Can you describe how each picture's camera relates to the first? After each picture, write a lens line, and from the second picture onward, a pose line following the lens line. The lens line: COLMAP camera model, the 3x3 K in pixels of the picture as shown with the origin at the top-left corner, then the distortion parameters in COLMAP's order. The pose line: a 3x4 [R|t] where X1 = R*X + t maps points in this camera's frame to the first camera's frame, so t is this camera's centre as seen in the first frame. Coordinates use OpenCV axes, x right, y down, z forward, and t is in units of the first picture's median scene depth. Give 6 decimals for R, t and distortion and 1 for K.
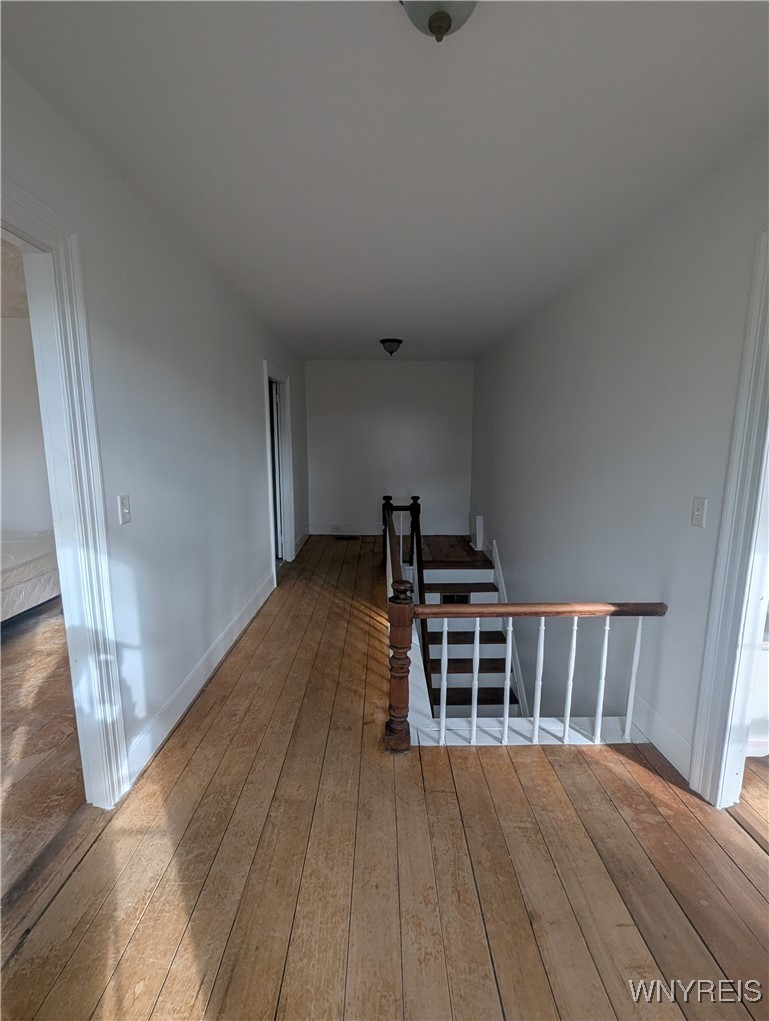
lens RADIAL K [[453.8, 0, 383.1], [0, 453.8, 511.8], [0, 0, 1]] dist [-0.000817, -0.000664]
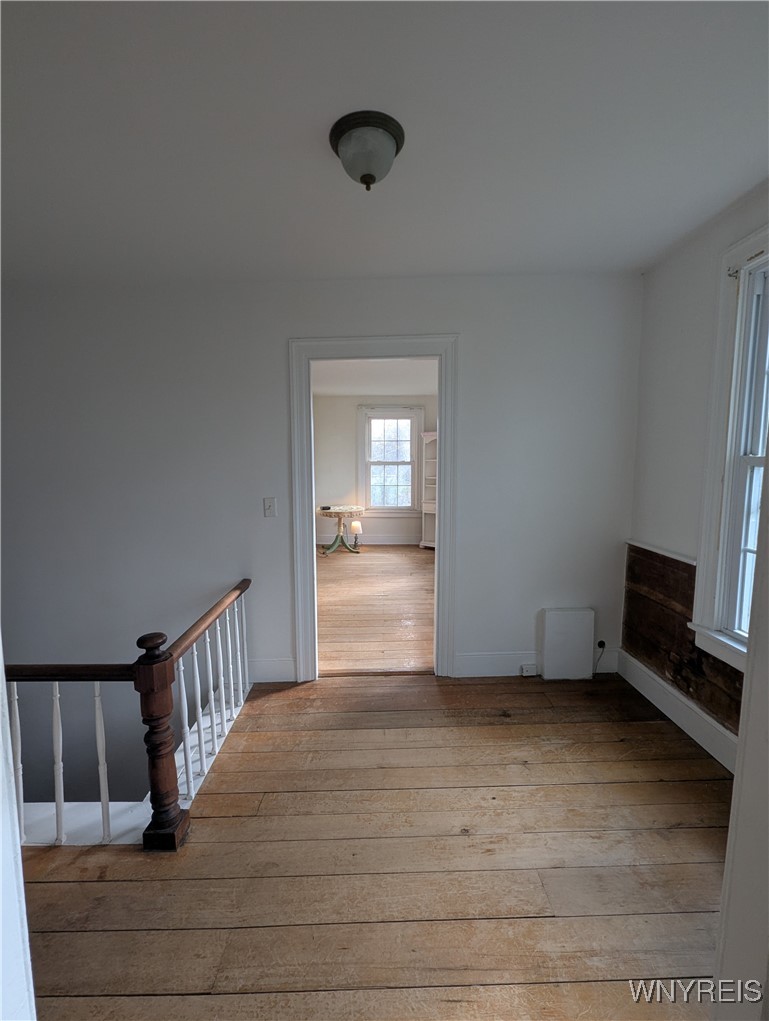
lens RADIAL K [[453.8, 0, 382.2], [0, 453.8, 510.5], [0, 0, 1]] dist [-0.000817, -0.000664]
pose [[-0.010752, -0.105293, 0.994383, -0.888592], [0.164689, 0.980674, 0.105622, -0.094137], [-0.986287, 0.164900, 0.006796, 0.673710]]
